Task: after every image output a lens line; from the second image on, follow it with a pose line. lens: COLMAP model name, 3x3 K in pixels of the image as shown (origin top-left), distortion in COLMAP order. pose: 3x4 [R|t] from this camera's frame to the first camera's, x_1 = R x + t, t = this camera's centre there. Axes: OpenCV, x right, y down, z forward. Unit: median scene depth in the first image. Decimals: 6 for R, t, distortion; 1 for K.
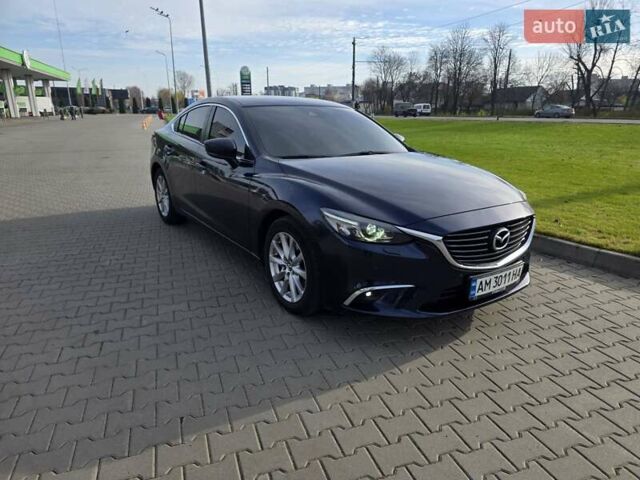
lens RADIAL K [[427.9, 0, 320.7], [0, 427.9, 242.6], [0, 0, 1]] dist [0.058848, -0.046459]
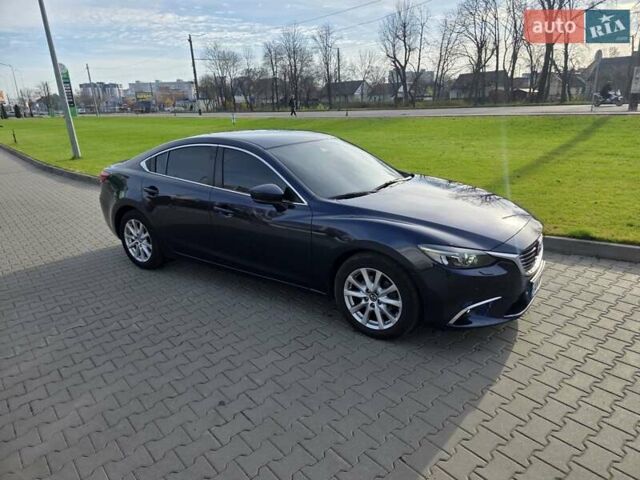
lens RADIAL K [[430.4, 0, 322.7], [0, 430.4, 230.3], [0, 0, 1]] dist [0.047291, -0.035970]
pose [[0.931837, -0.140026, 0.334773, -0.103367], [0.144651, 0.989419, 0.011211, -0.028100], [-0.332800, 0.037979, 0.942232, -0.001234]]
